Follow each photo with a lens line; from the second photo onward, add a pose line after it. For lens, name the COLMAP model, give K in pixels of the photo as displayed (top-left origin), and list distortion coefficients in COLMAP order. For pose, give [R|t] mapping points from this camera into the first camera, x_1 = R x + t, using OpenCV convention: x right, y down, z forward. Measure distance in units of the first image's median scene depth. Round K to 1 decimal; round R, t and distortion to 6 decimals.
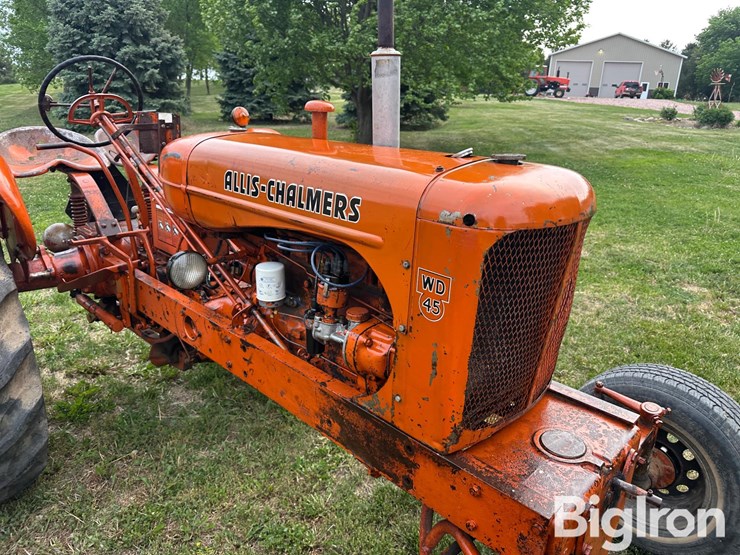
lens RADIAL K [[520.9, 0, 373.7], [0, 520.9, 271.2], [0, 0, 1]] dist [0.039338, -0.047780]
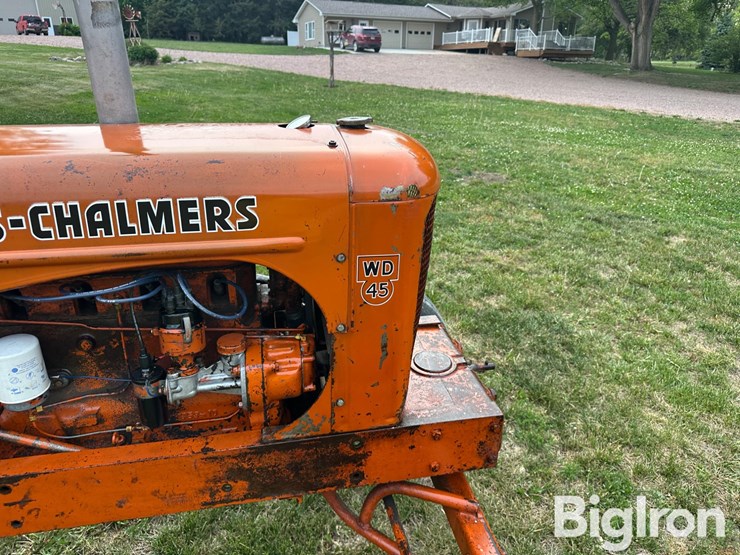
lens RADIAL K [[530.5, 0, 372.4], [0, 530.5, 275.9], [0, 0, 1]] dist [0.004093, -0.005993]
pose [[0.566670, -0.343312, 0.749014, -0.295832], [0.260044, 0.937115, 0.232791, -0.089766], [-0.781832, 0.062861, 0.620312, 0.207952]]
